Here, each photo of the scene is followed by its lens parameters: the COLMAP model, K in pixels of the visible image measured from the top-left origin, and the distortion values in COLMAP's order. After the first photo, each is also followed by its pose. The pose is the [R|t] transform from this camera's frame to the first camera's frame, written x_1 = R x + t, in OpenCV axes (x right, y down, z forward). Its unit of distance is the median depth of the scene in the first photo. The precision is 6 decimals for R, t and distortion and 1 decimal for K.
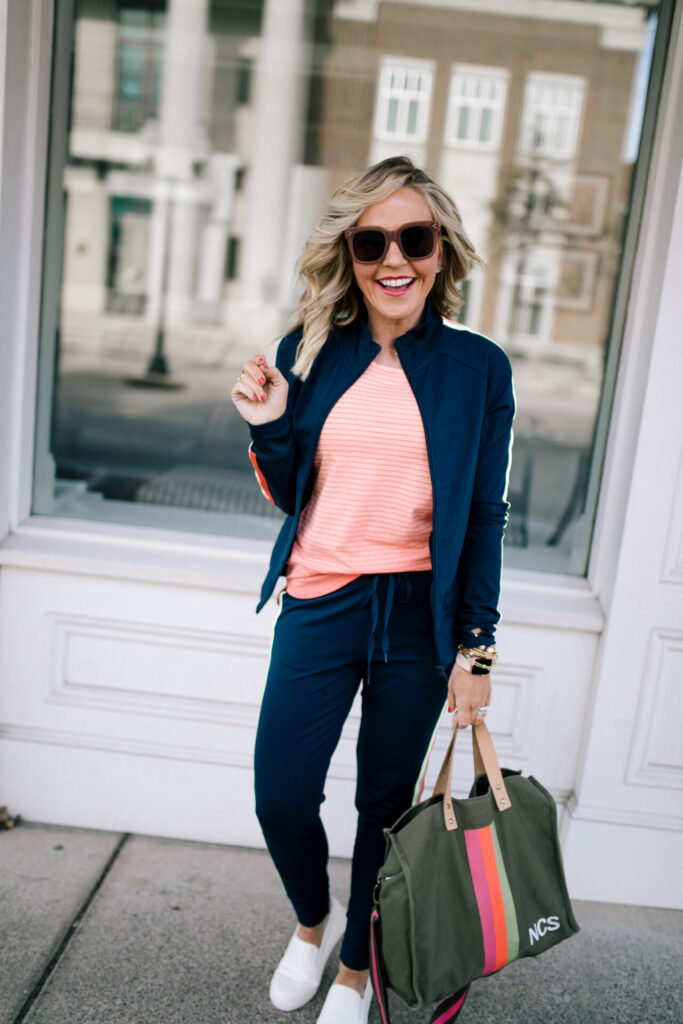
lens RADIAL K [[975.6, 0, 341.5], [0, 975.6, 512.0], [0, 0, 1]] dist [-0.055665, 0.068337]
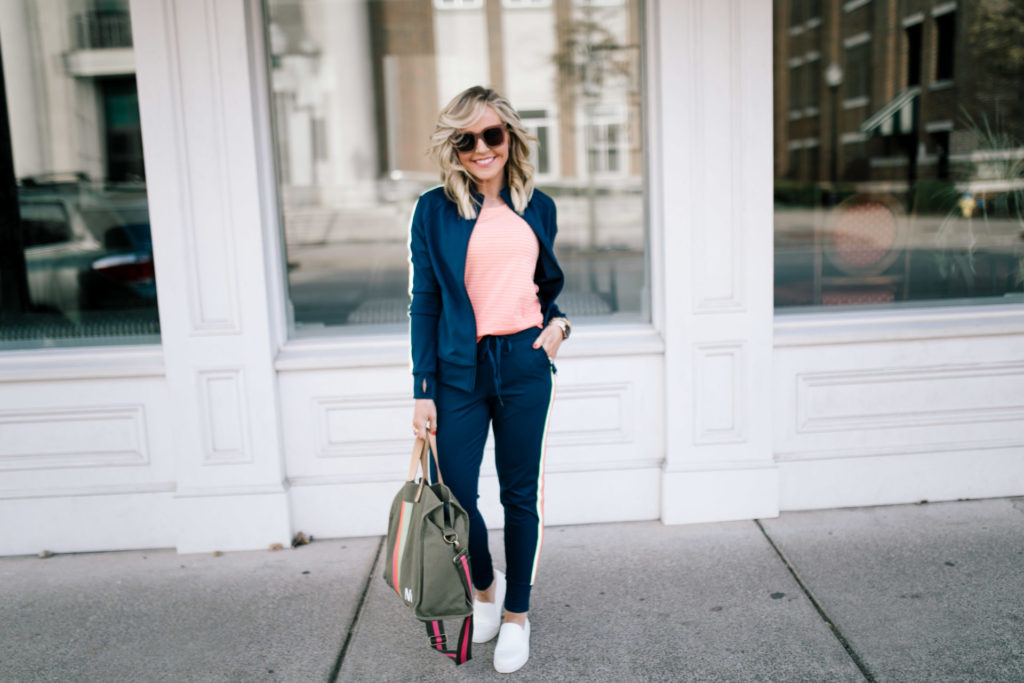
lens RADIAL K [[975.6, 0, 539.8], [0, 975.6, 339.7], [0, 0, 1]] dist [-0.055665, 0.068337]
pose [[0.983720, -0.156667, 0.088042, -0.068352], [0.158899, 0.987114, -0.018897, 0.097472], [-0.083947, 0.032579, 0.995938, -0.557963]]
